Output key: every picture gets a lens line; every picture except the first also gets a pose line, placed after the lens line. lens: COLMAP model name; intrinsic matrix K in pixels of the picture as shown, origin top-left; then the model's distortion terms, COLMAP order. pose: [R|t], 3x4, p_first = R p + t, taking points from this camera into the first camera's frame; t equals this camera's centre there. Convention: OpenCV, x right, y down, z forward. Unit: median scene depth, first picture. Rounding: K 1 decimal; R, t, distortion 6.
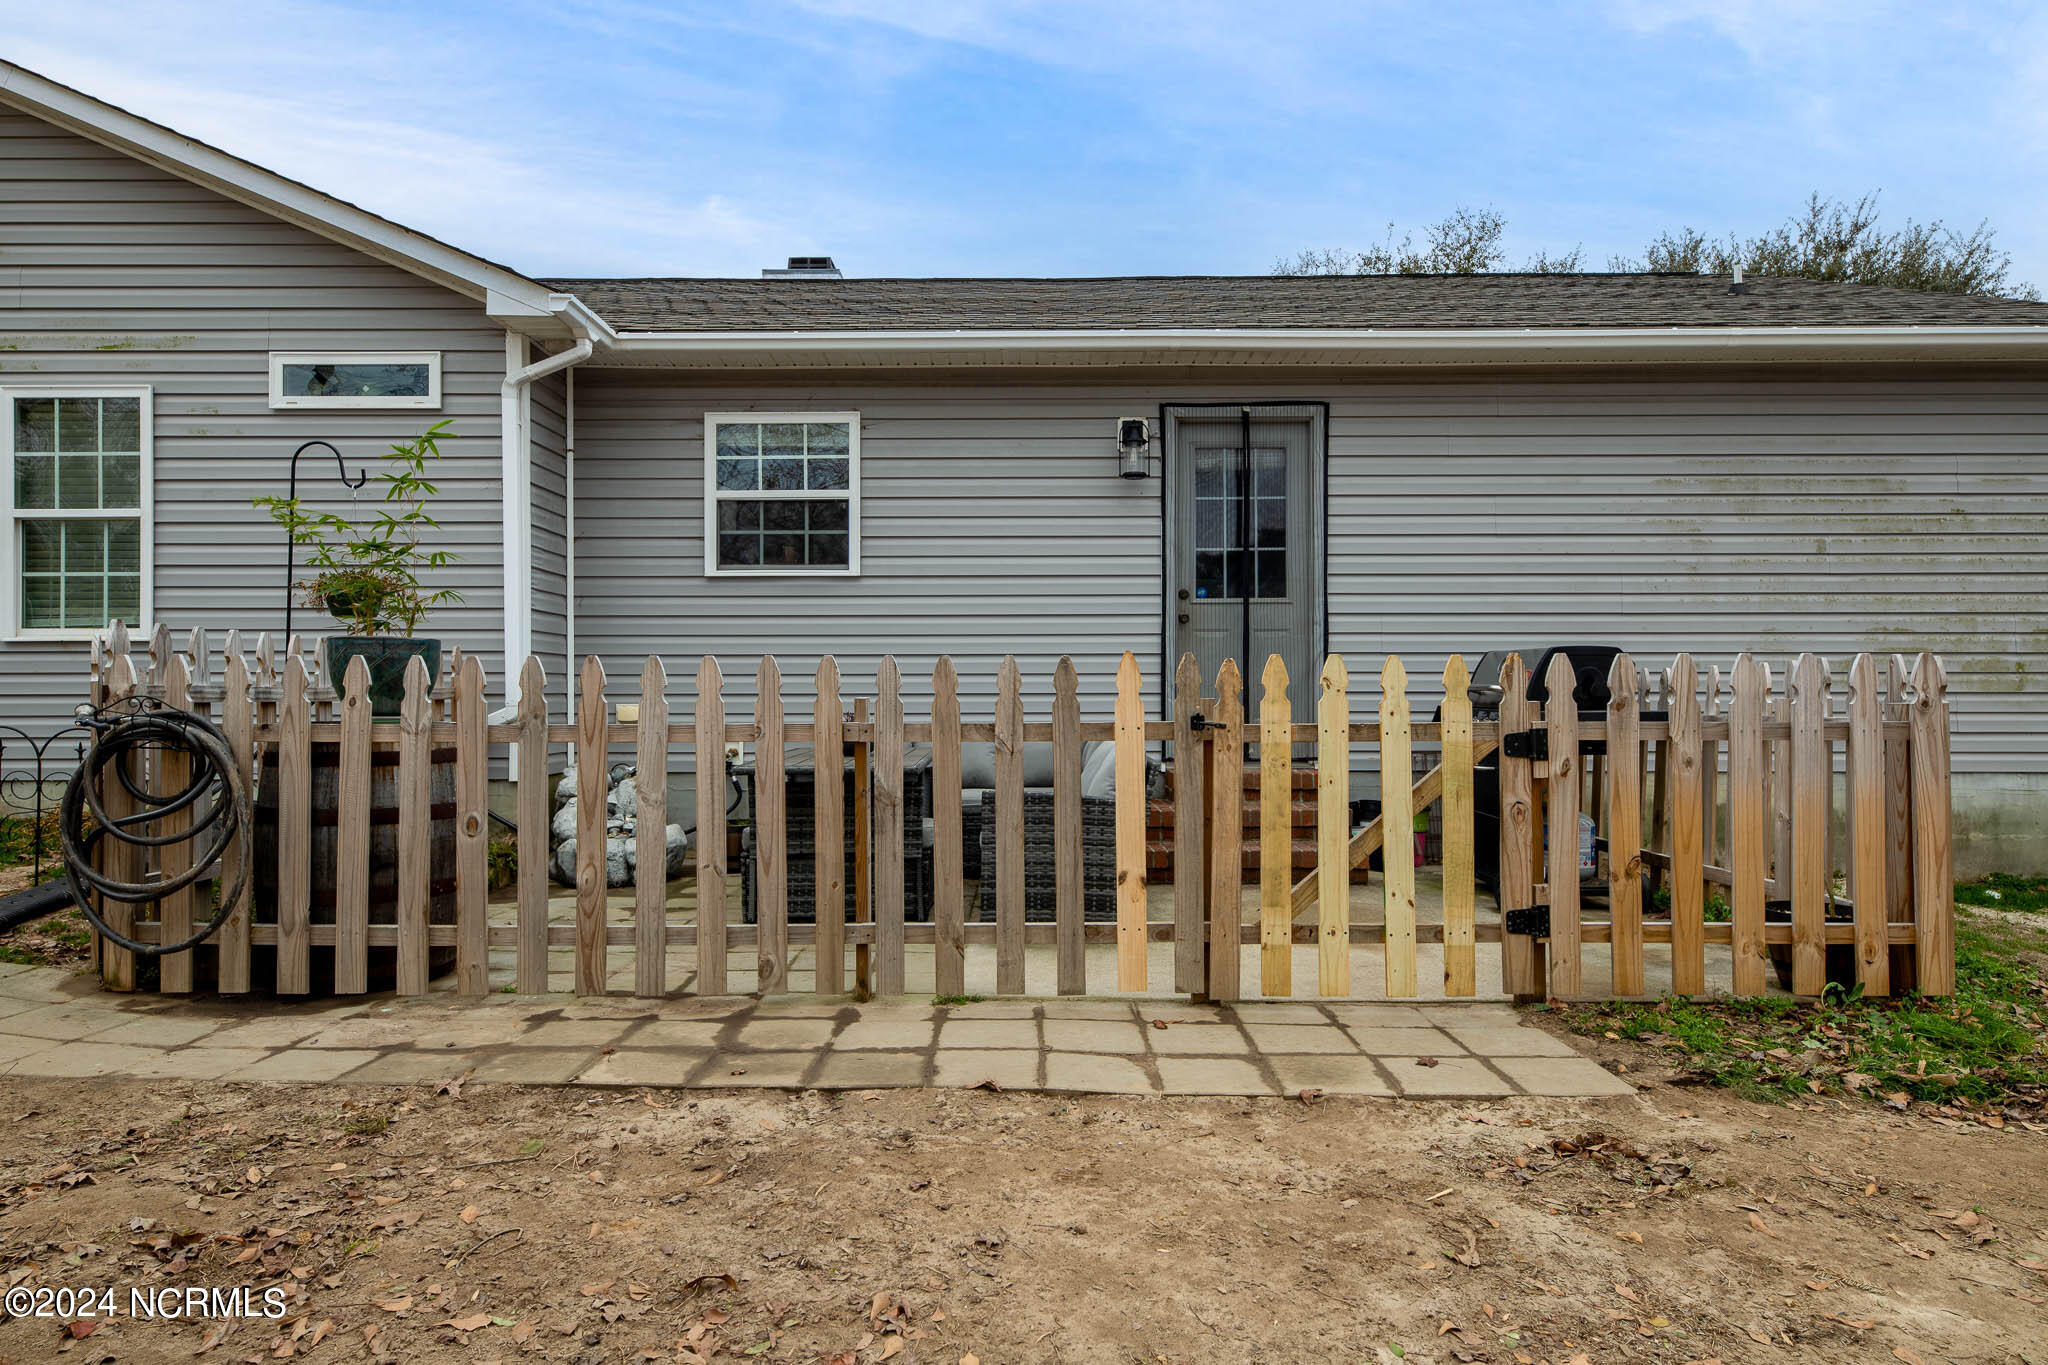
lens RADIAL K [[1178.2, 0, 1024.0], [0, 1178.2, 682.5], [0, 0, 1]] dist [-0.002313, -0.000213]
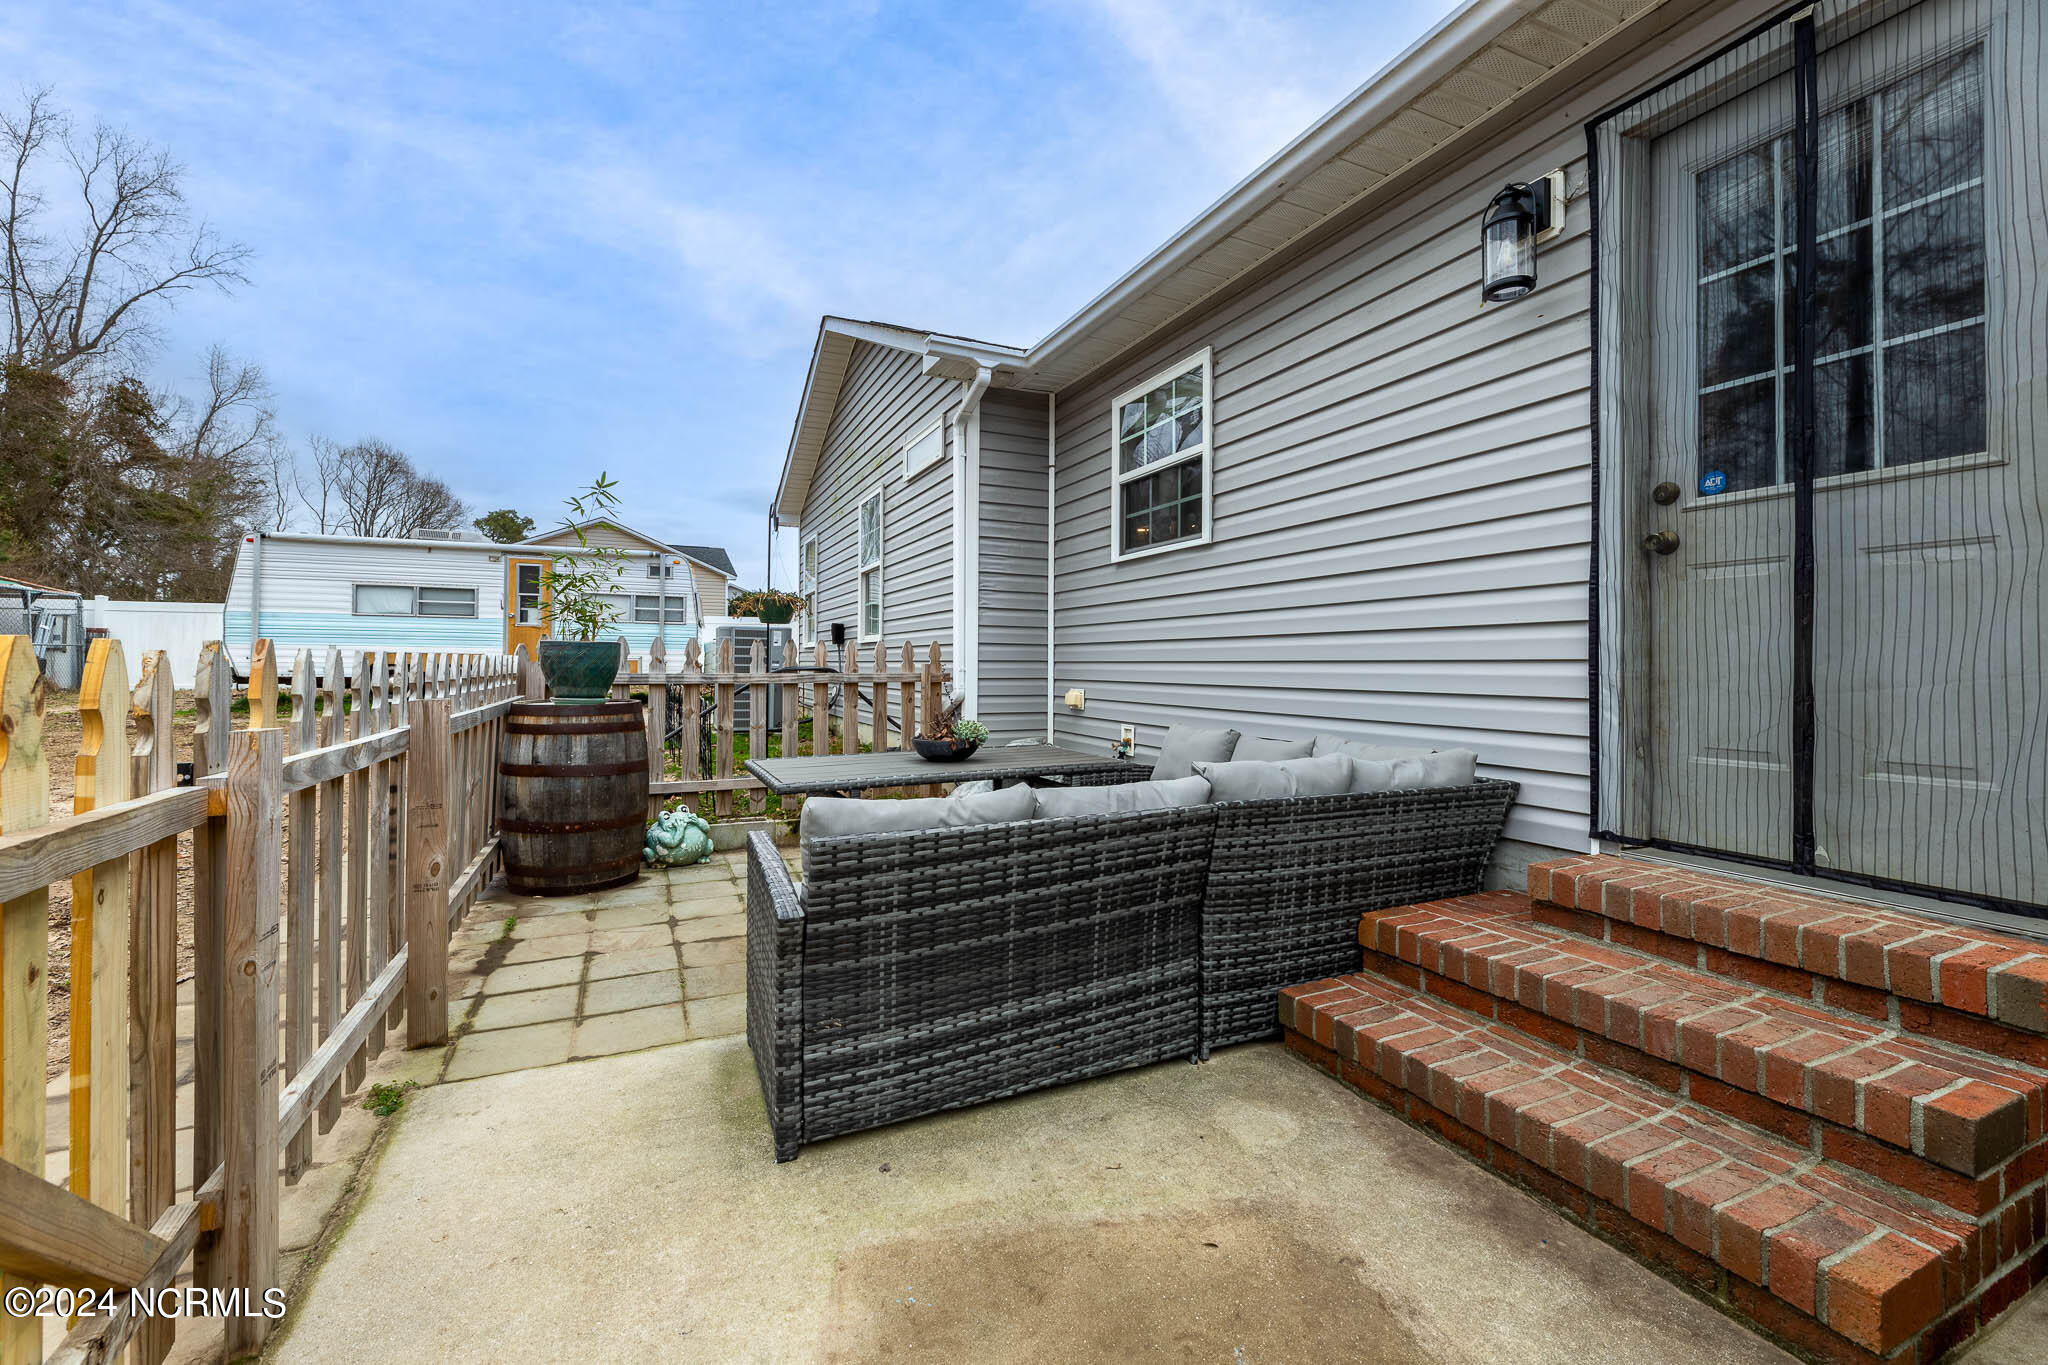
lens RADIAL K [[826.3, 0, 1020.4], [0, 826.3, 659.8], [0, 0, 1]] dist [0.001120, 0.000168]
pose [[0.428853, -0.001728, -0.903373, 0.330822], [0.004266, 0.999991, 0.000113, -0.008827], [0.903364, -0.003903, 0.428856, 0.628084]]
